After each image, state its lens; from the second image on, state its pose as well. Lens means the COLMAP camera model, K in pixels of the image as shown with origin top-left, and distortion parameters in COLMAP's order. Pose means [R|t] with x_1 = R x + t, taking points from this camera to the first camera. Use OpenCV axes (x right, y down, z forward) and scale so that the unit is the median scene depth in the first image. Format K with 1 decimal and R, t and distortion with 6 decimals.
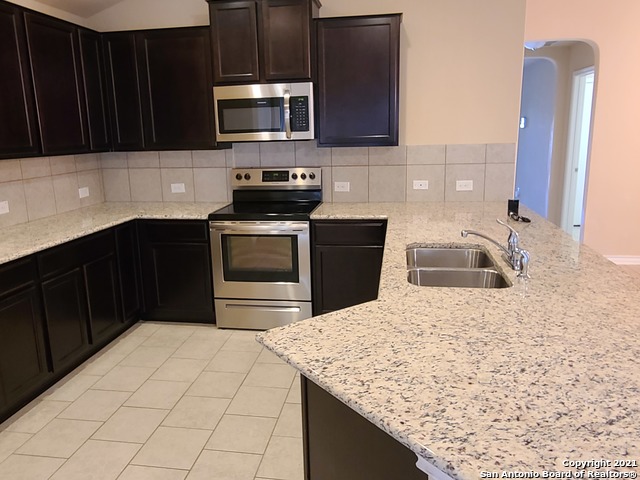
lens RADIAL K [[485.4, 0, 316.0], [0, 485.4, 236.7], [0, 0, 1]] dist [0.002634, -0.001901]
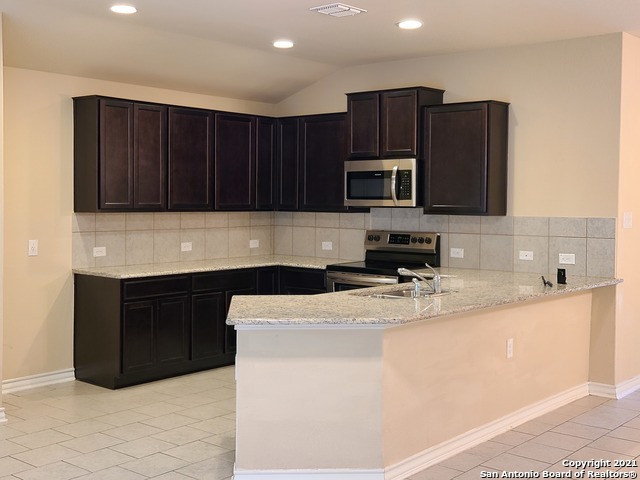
lens RADIAL K [[811.7, 0, 319.8], [0, 811.7, 243.0], [0, 0, 1]] dist [-0.002624, 0.000000]
pose [[0.858164, 0.059246, -0.509945, 0.719872], [-0.135900, 0.984099, -0.114368, 0.120528], [0.495061, 0.167448, 0.852570, -0.661665]]
